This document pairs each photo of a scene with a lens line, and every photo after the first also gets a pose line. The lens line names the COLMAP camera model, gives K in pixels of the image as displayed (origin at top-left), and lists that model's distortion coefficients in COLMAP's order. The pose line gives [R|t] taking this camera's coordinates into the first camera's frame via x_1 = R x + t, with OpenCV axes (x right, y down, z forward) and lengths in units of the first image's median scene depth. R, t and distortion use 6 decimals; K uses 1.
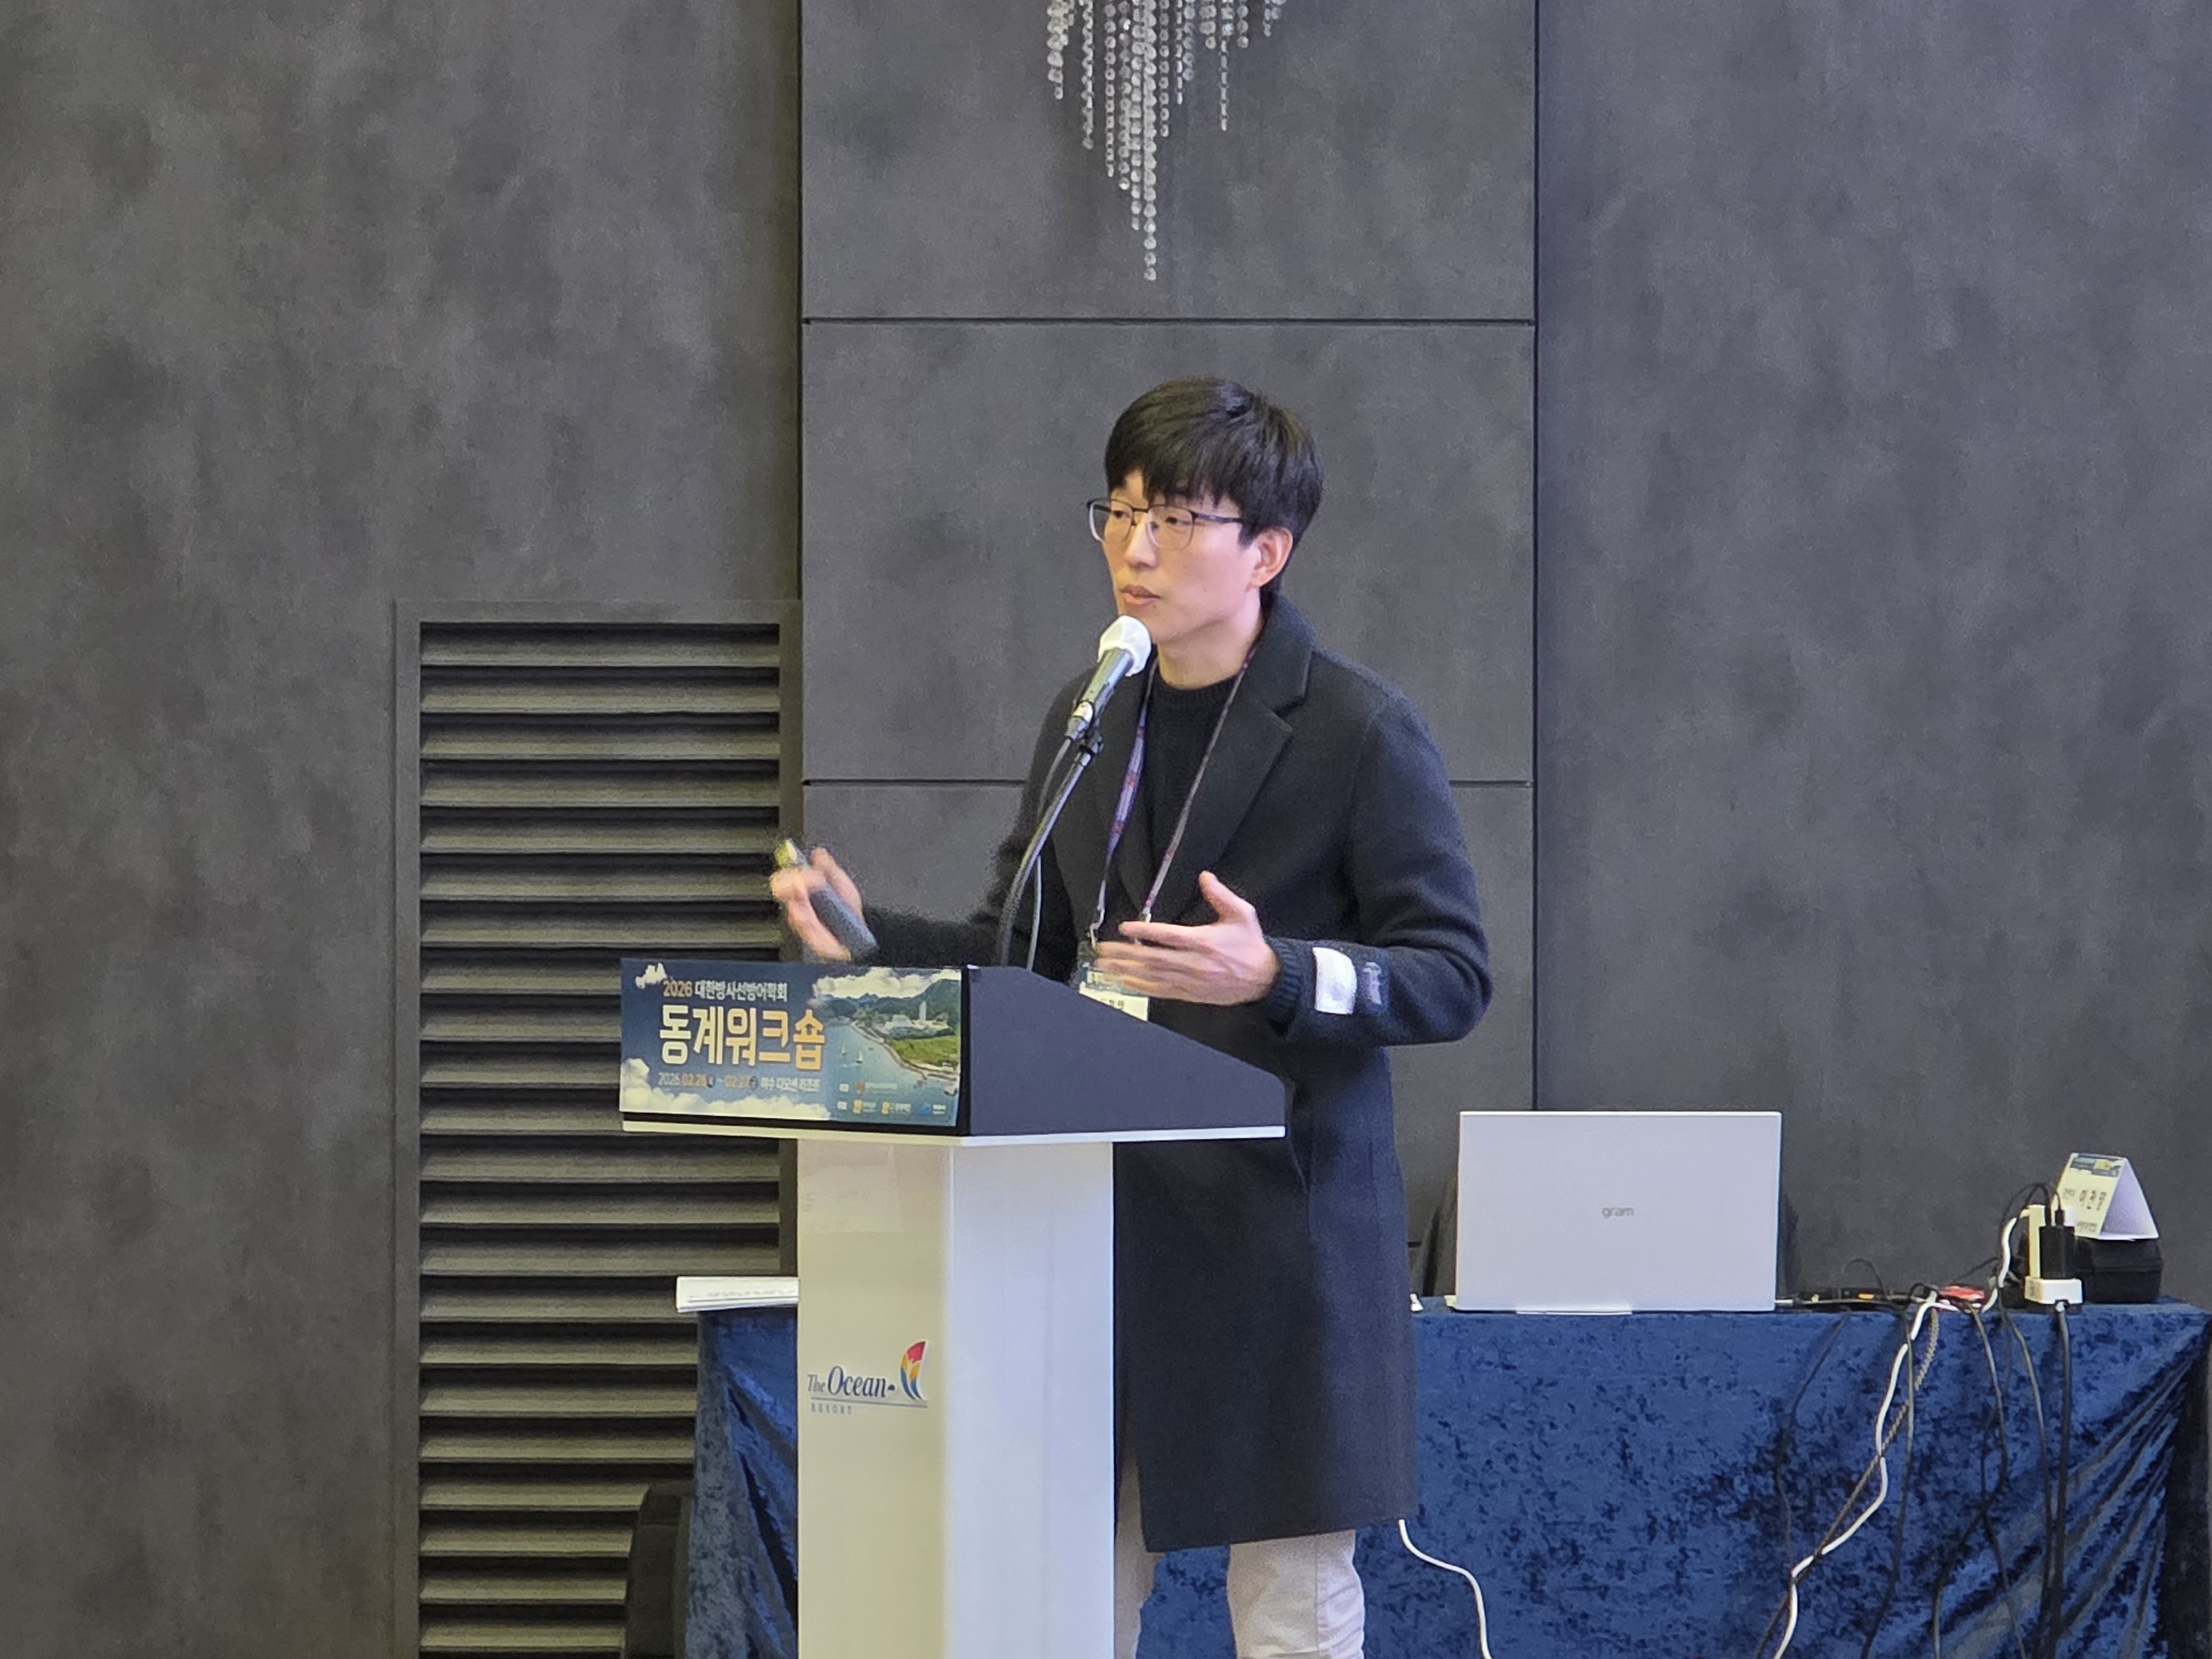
lens RADIAL K [[14519.7, 0, 1106.0], [0, 14519.7, 829.5], [0, 0, 1]] dist [-0.577421, -7.815997]
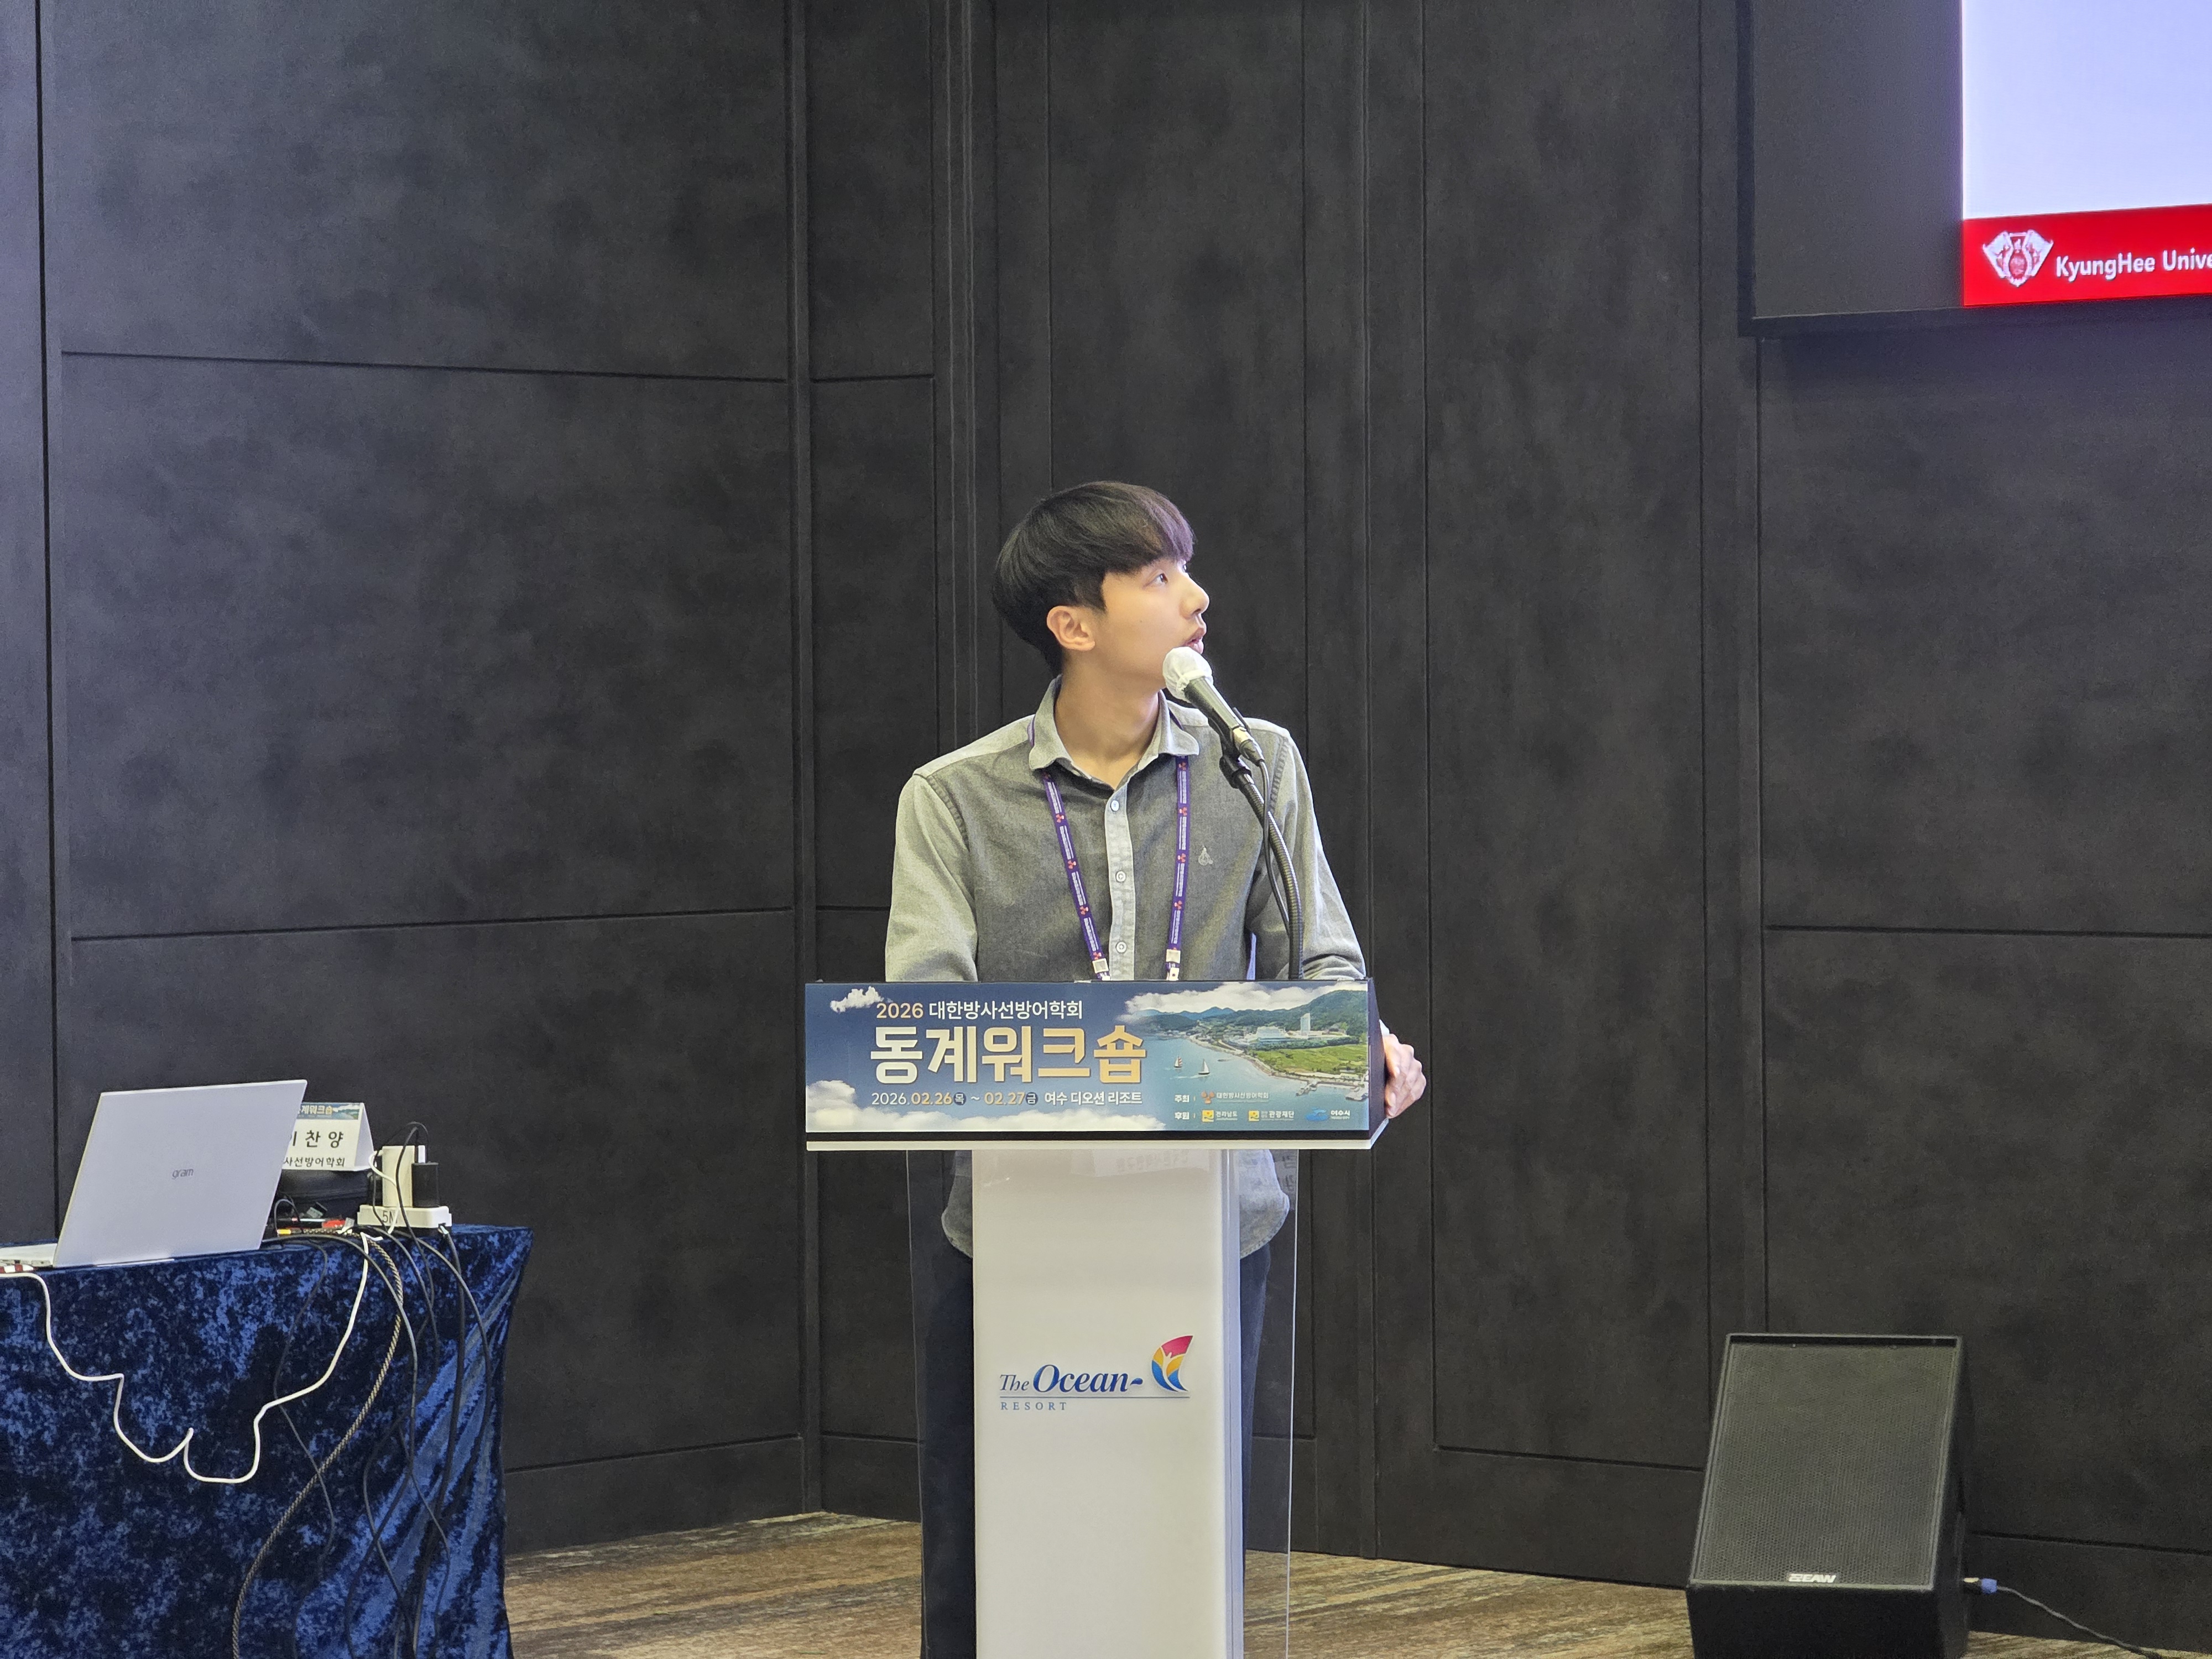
lens RADIAL K [[7336.5, 0, 1106.0], [0, 7336.5, 829.5], [0, 0, 1]] dist [0.191470, 1.821307]
pose [[0.663307, -0.022974, 0.747994, -0.411928], [0.018959, 0.999724, 0.013893, -0.008948], [-0.748107, 0.004966, 0.663560, 0.644925]]
